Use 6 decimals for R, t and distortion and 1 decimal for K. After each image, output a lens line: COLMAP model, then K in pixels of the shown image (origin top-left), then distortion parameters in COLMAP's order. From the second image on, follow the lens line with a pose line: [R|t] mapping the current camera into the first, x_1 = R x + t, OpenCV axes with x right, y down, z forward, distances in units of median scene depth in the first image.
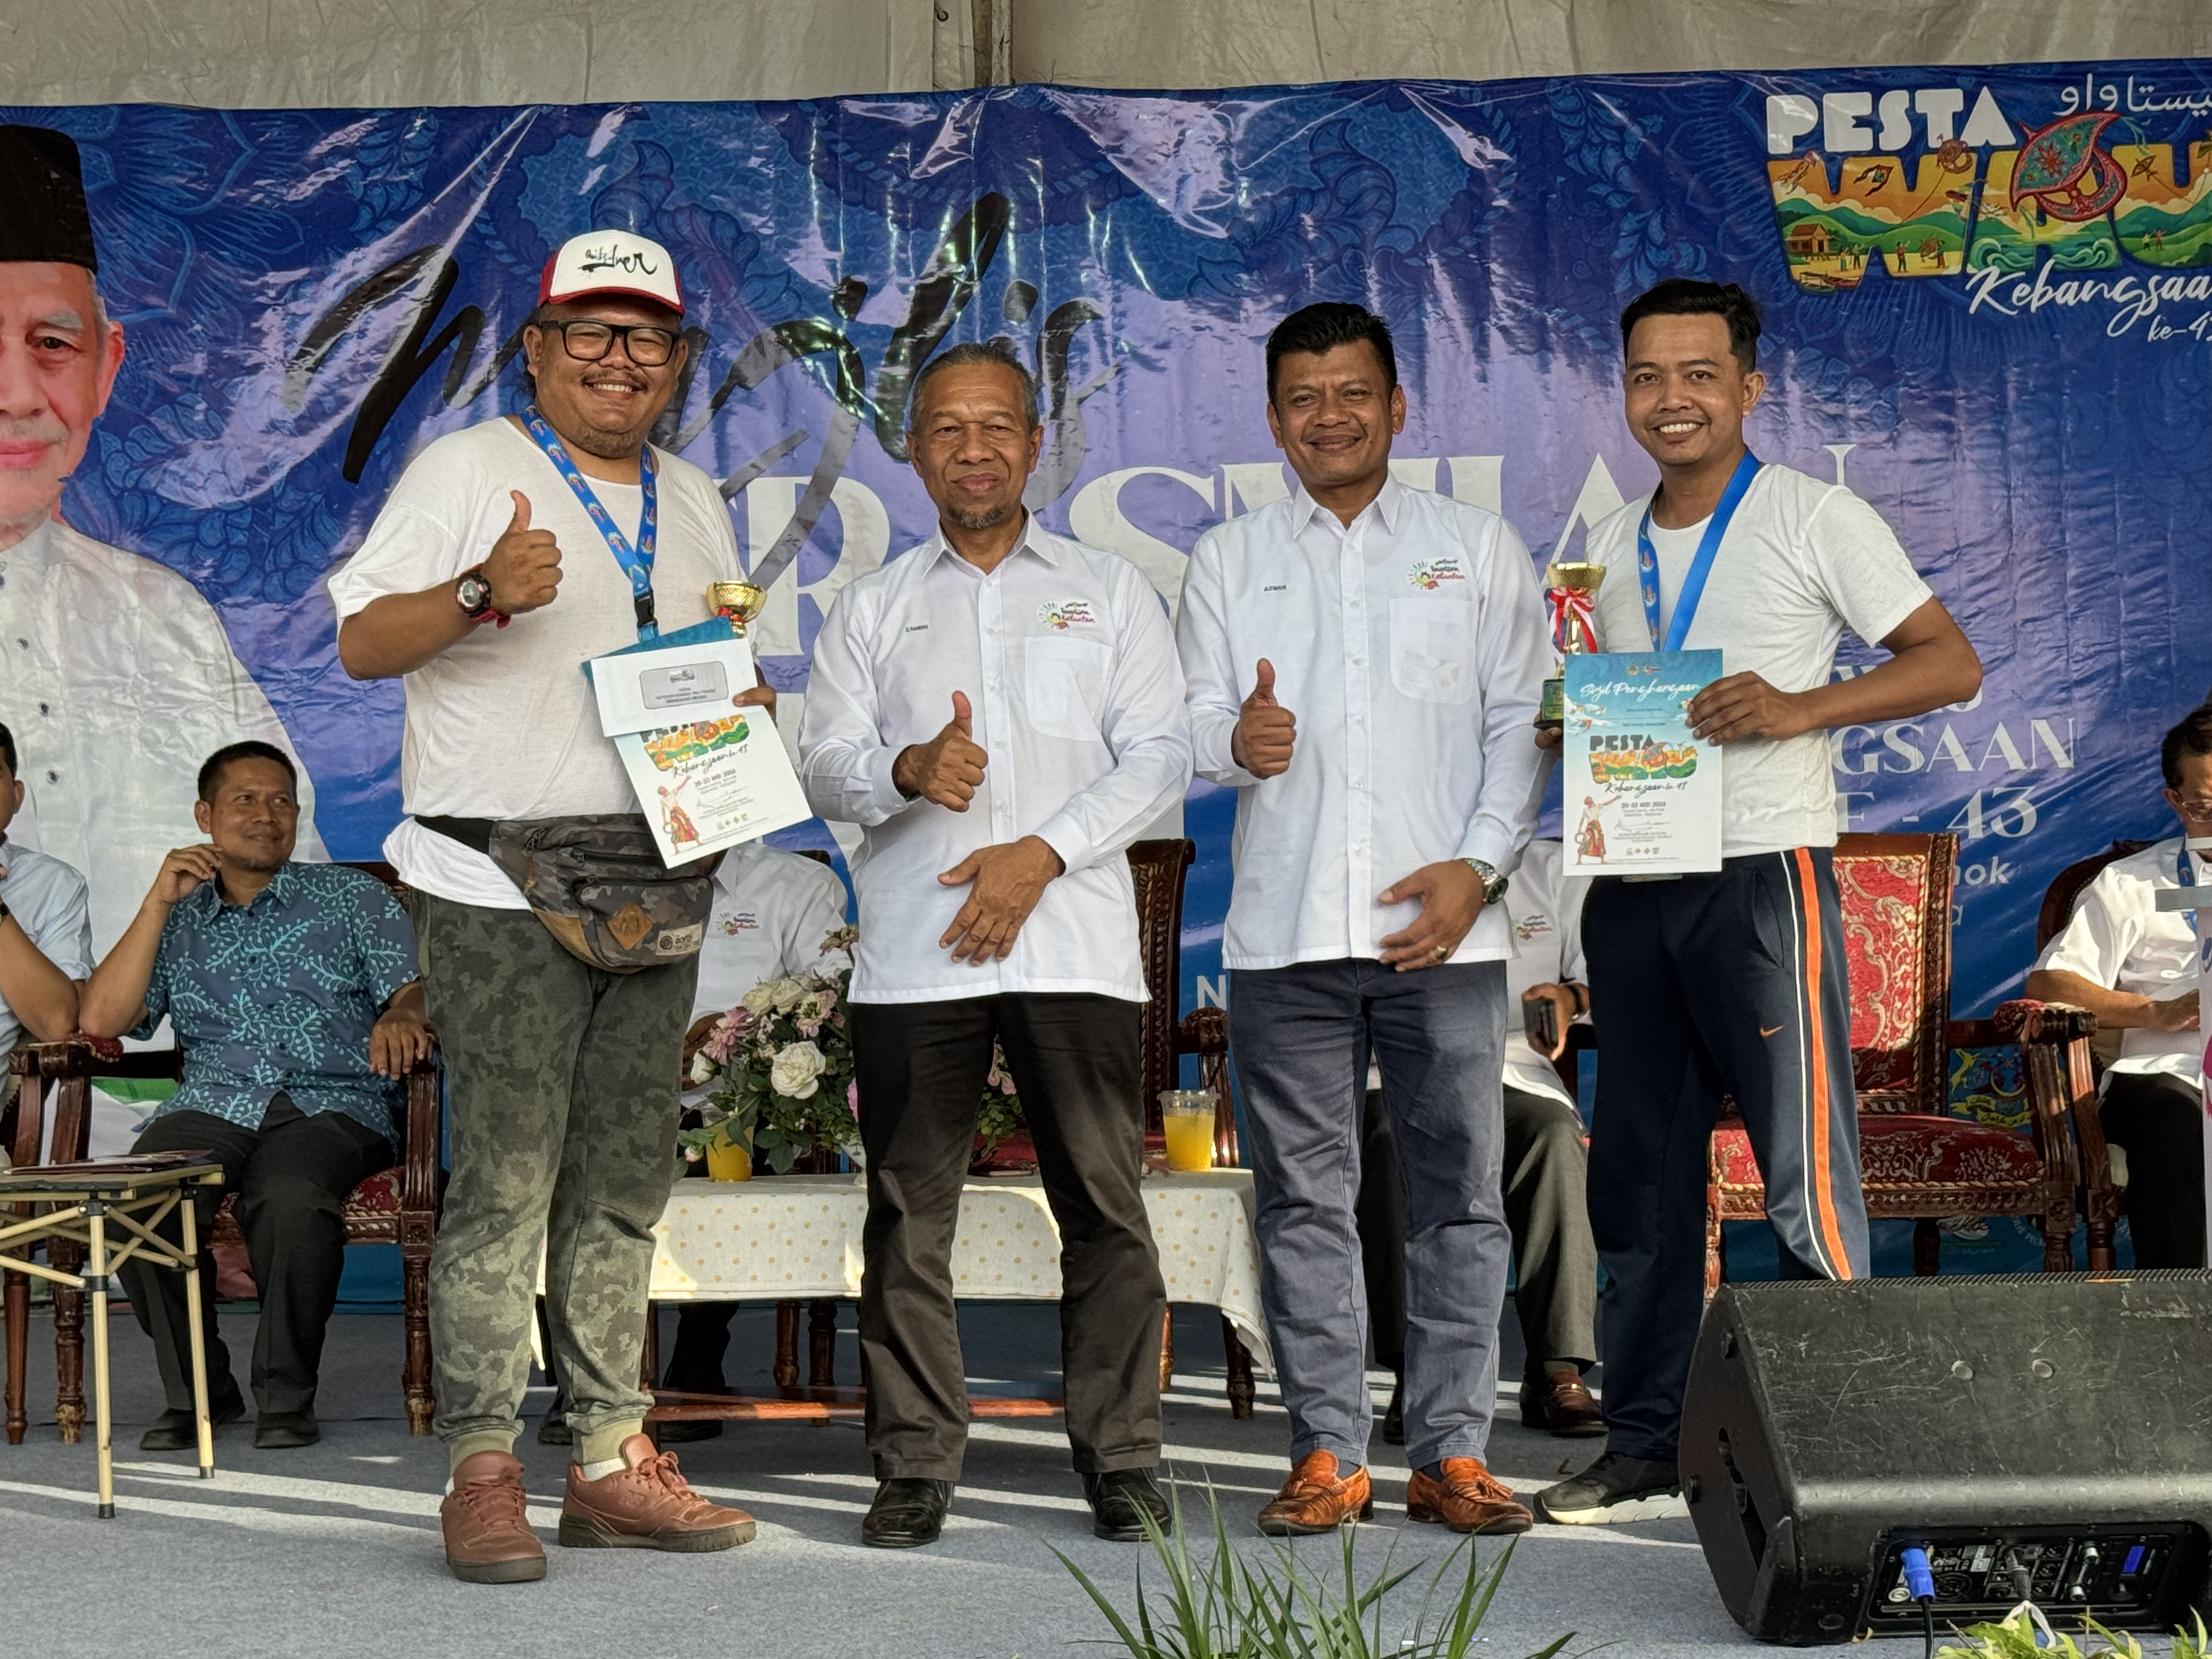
lens RADIAL K [[4112.7, 0, 1076.1], [0, 4112.7, 823.4], [0, 0, 1]] dist [0.171757, -0.142361]
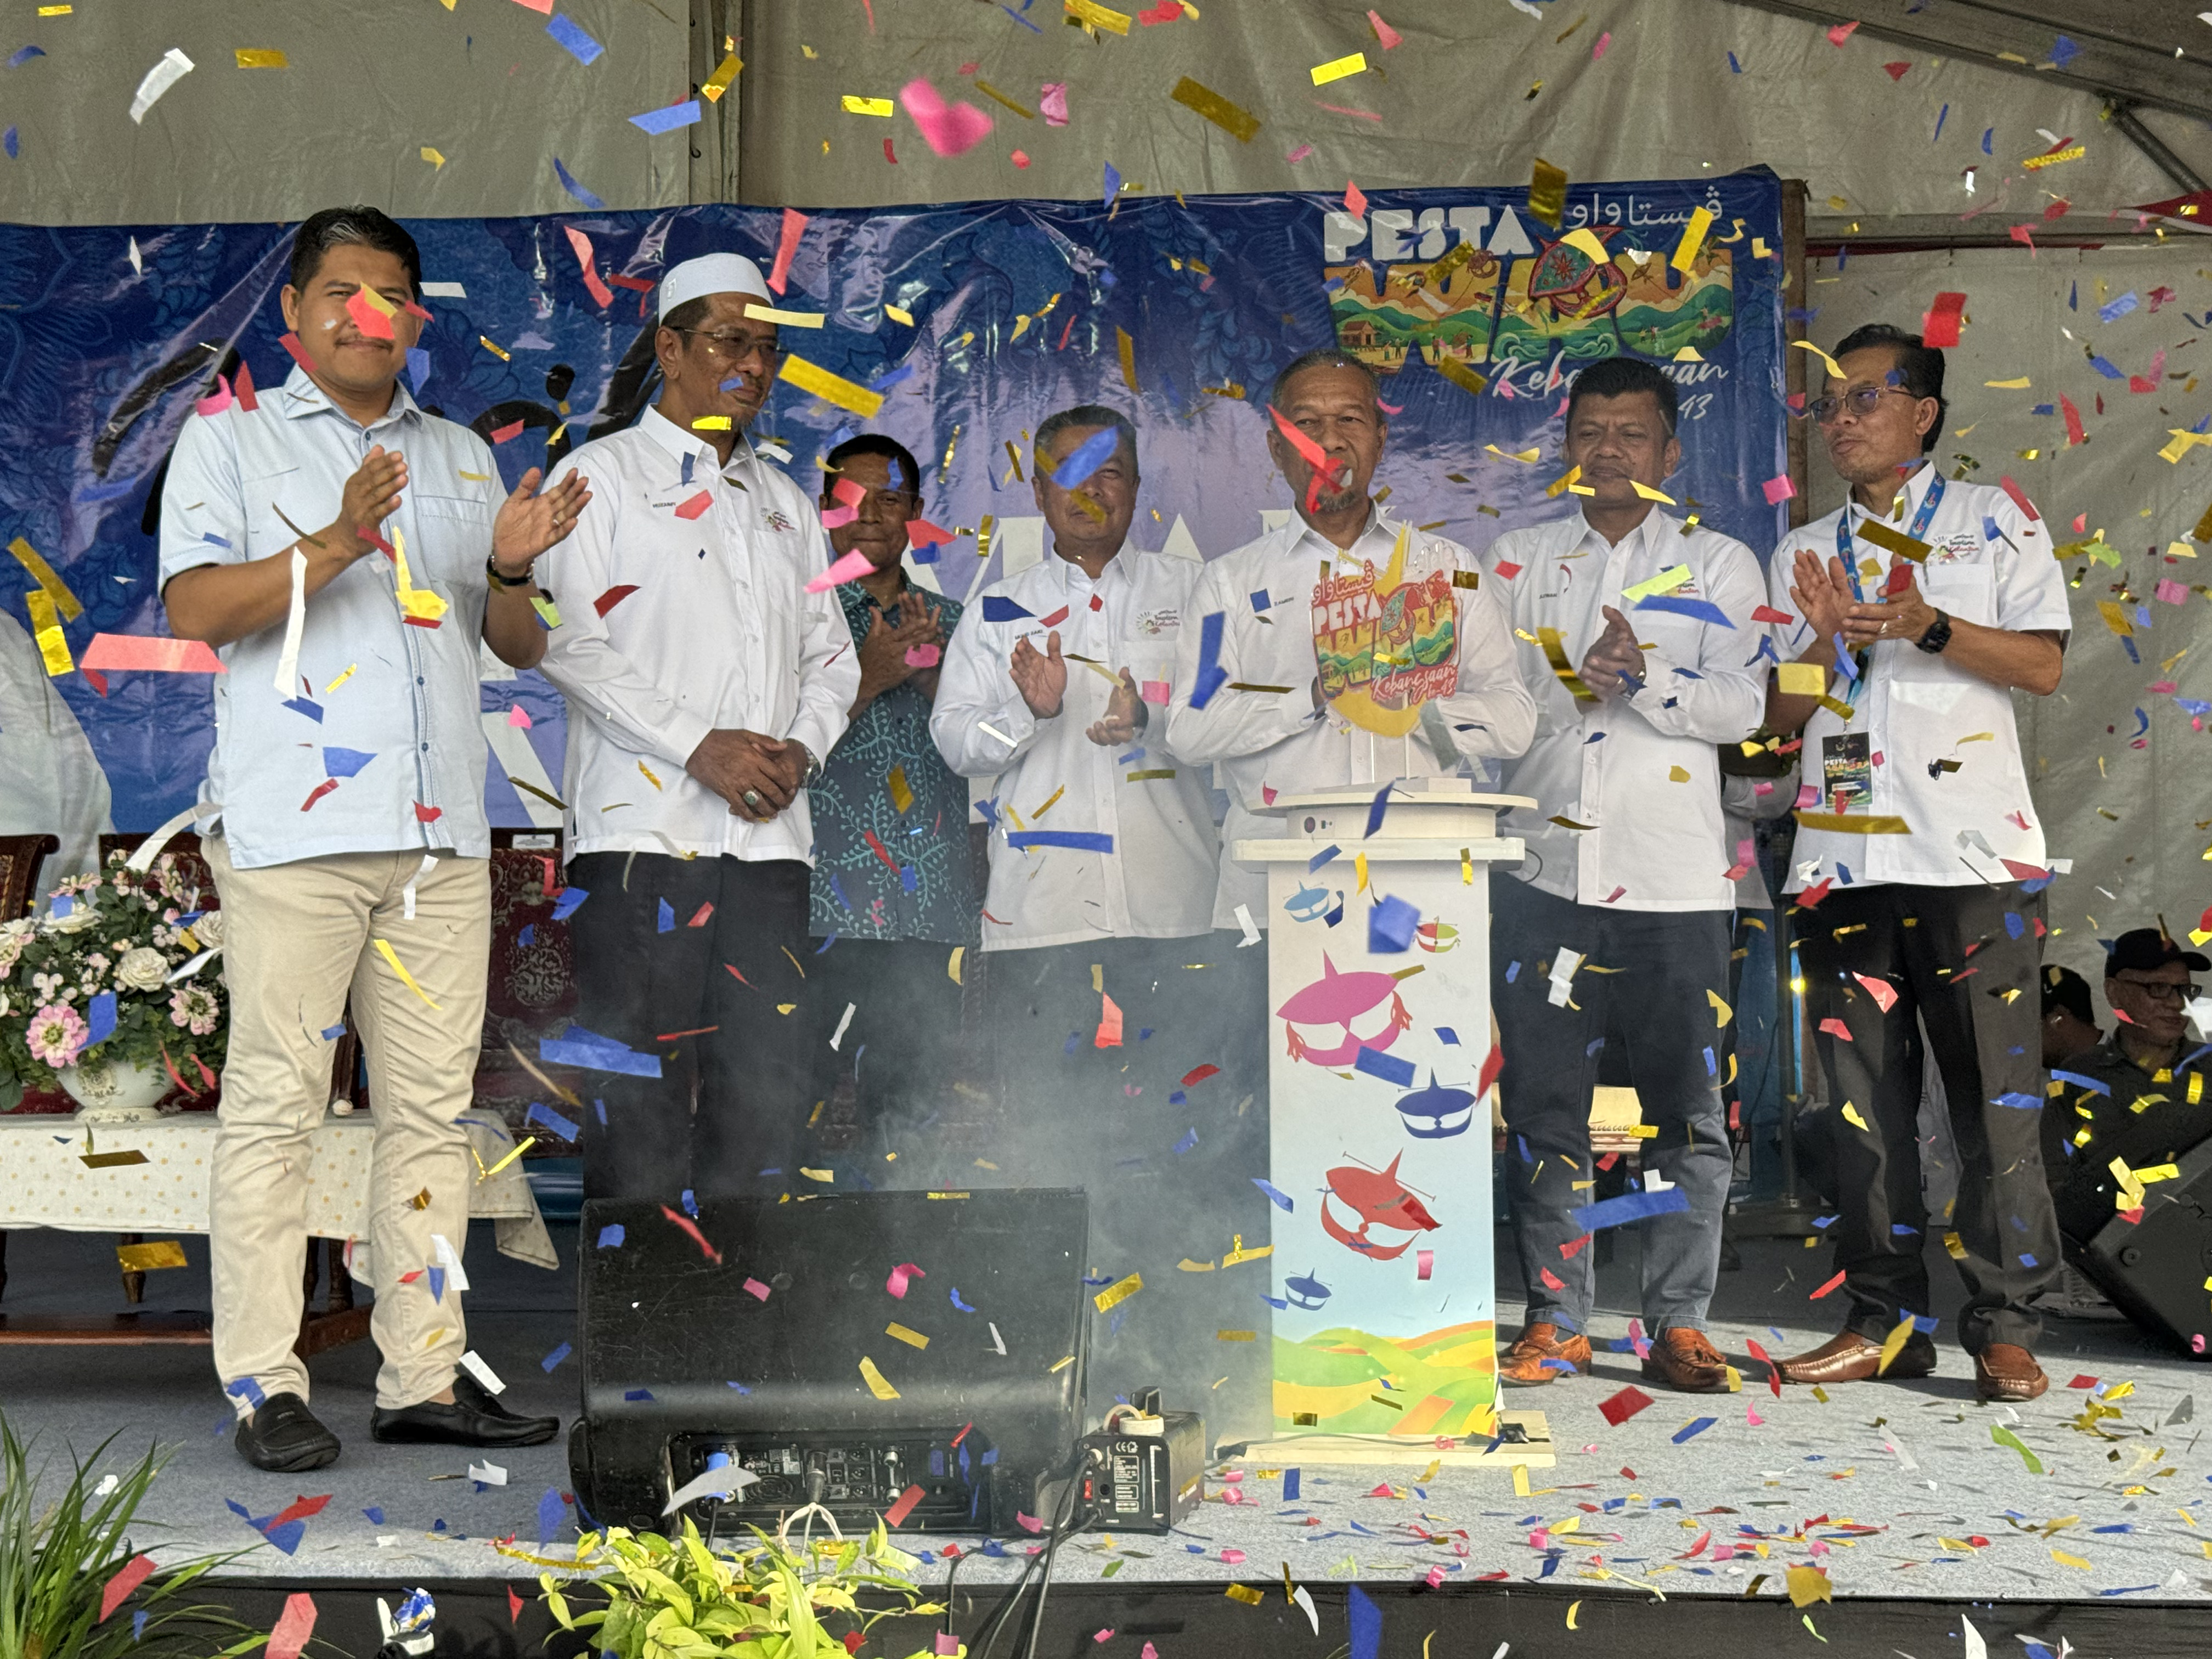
lens RADIAL K [[3143.9, 0, 1088.0], [0, 3143.9, 821.1], [0, 0, 1]] dist [0.207130, -0.455303]
pose [[0.997516, 0.007465, -0.070045, 0.163945], [-0.008528, 0.999853, -0.014892, 0.012305], [0.069923, 0.015453, 0.997433, 0.096326]]
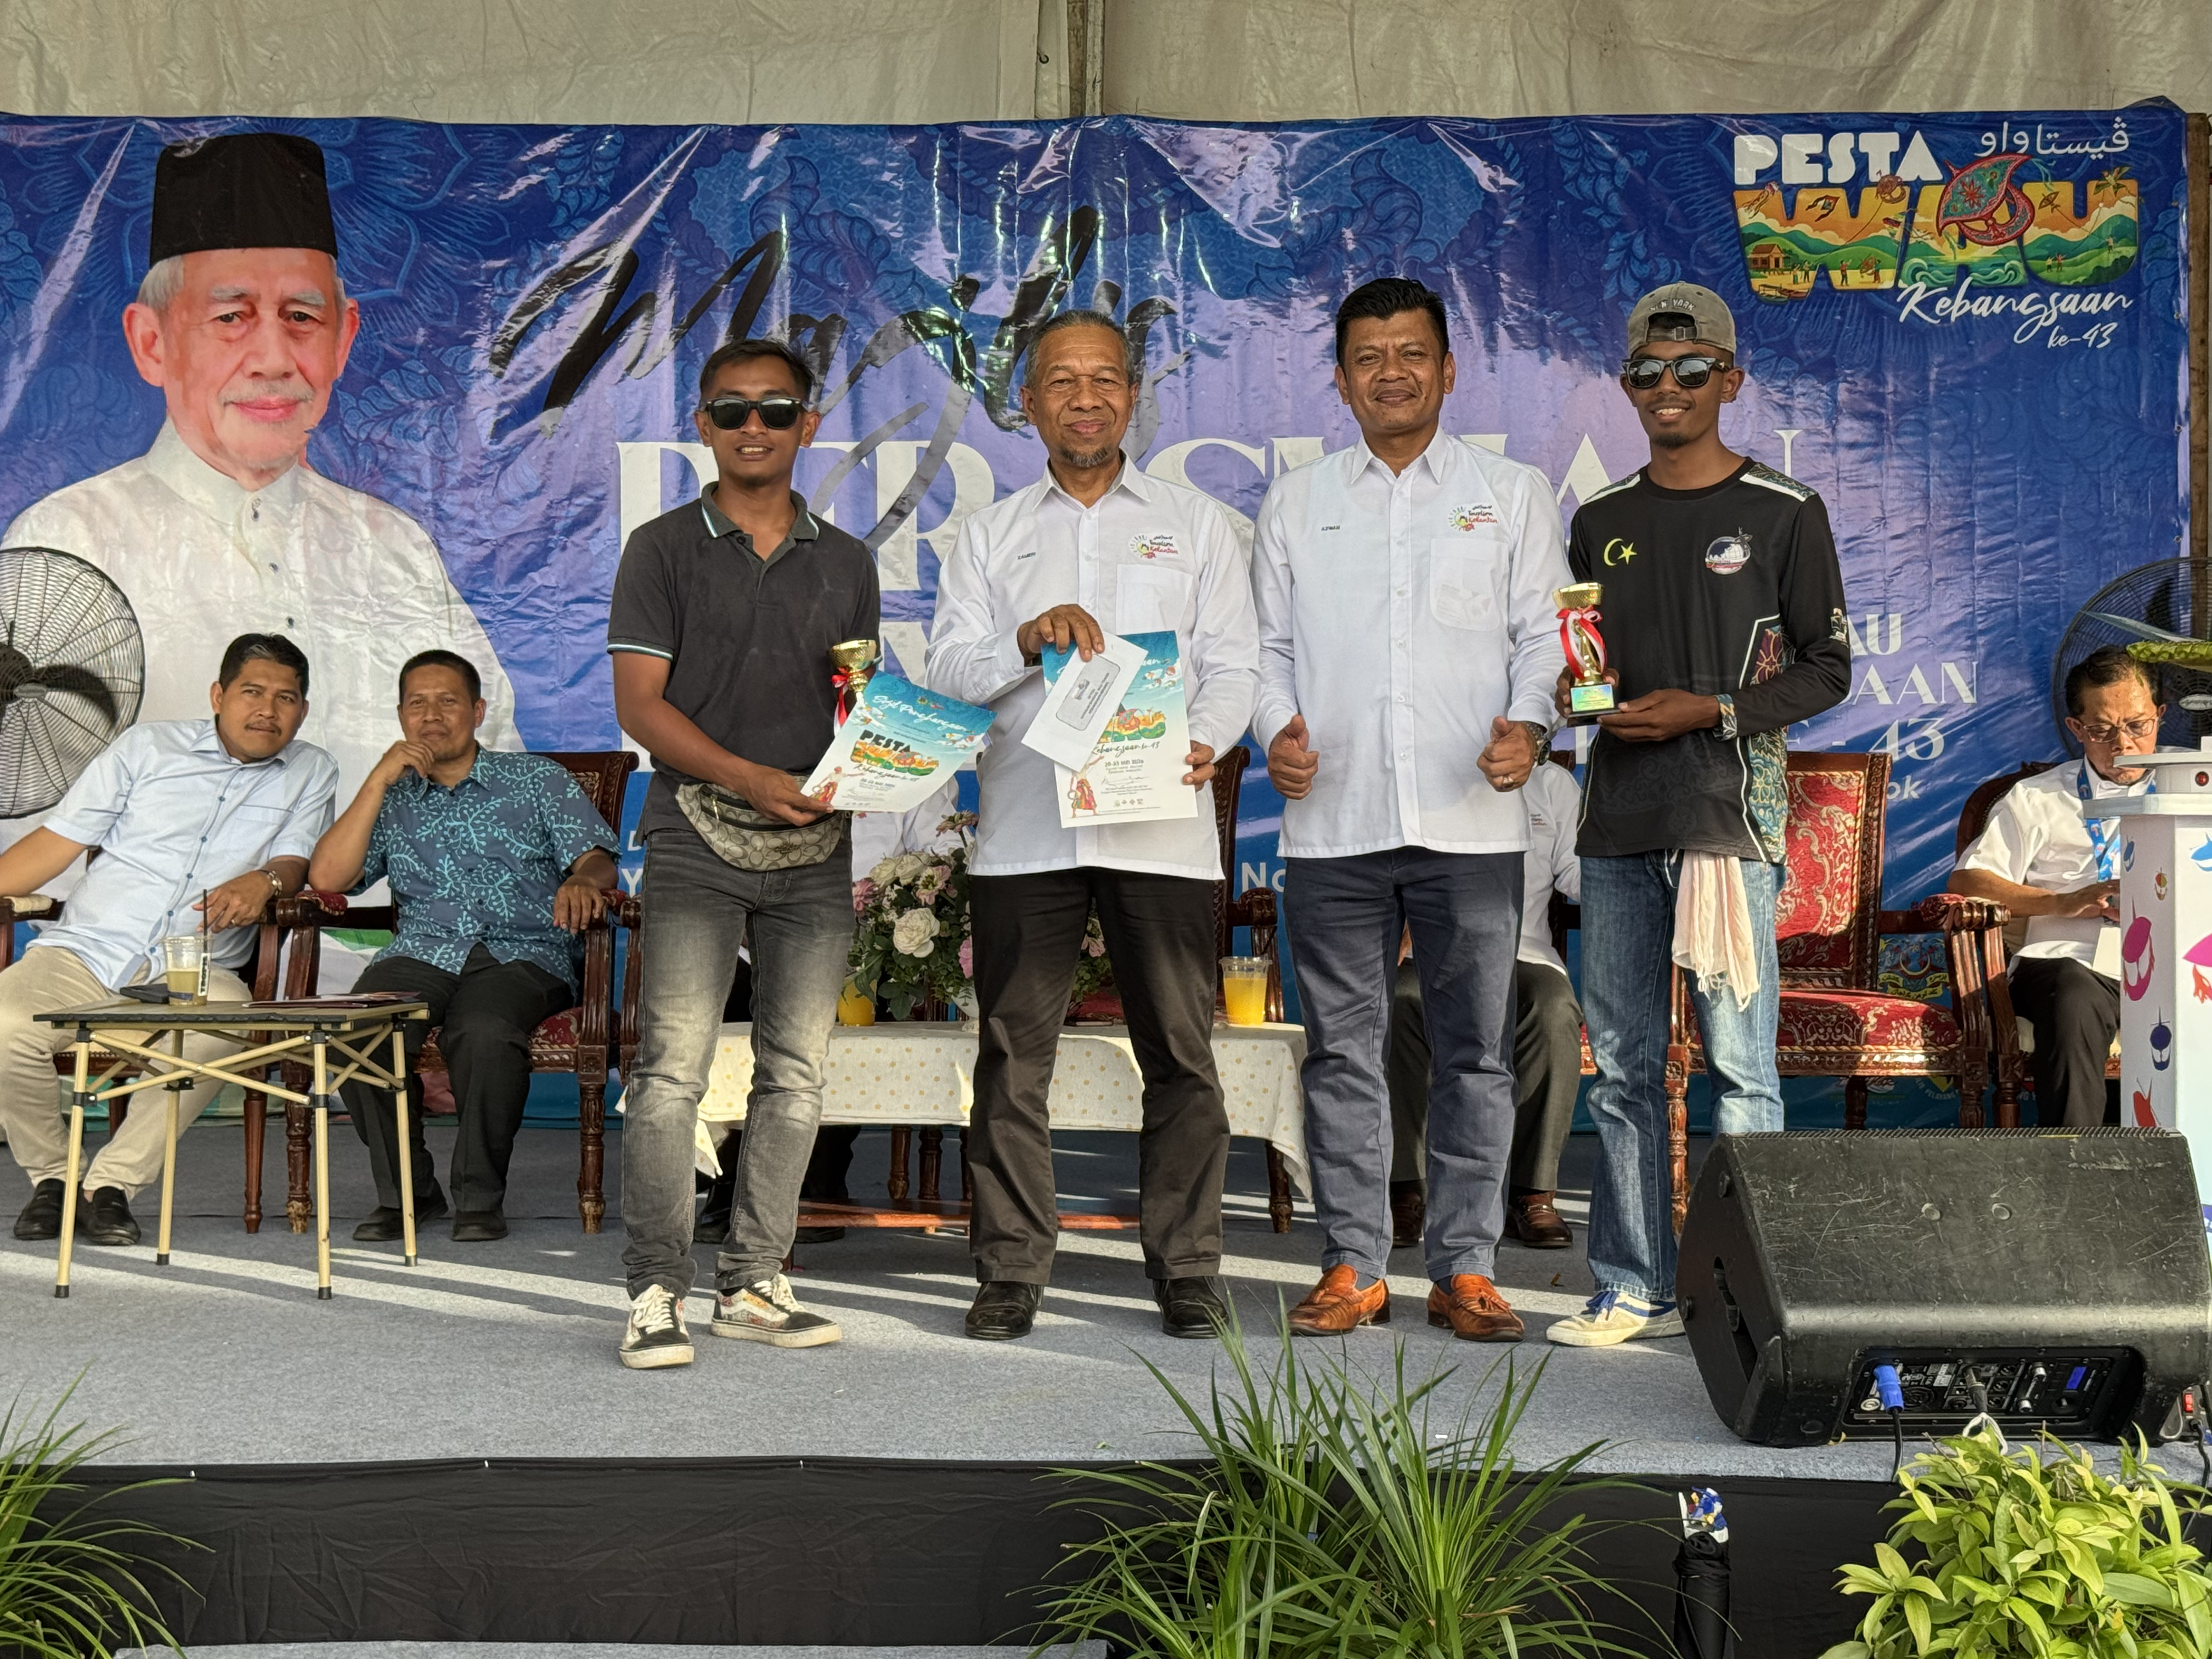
lens RADIAL K [[3266.7, 0, 1115.8], [0, 3266.7, 830.0], [0, 0, 1]] dist [0.201549, -0.406169]
pose [[0.999809, 0.019387, -0.002495, -0.005539], [-0.019315, 0.999474, 0.026048, 0.003192], [0.002998, -0.025994, 0.999658, 0.041820]]
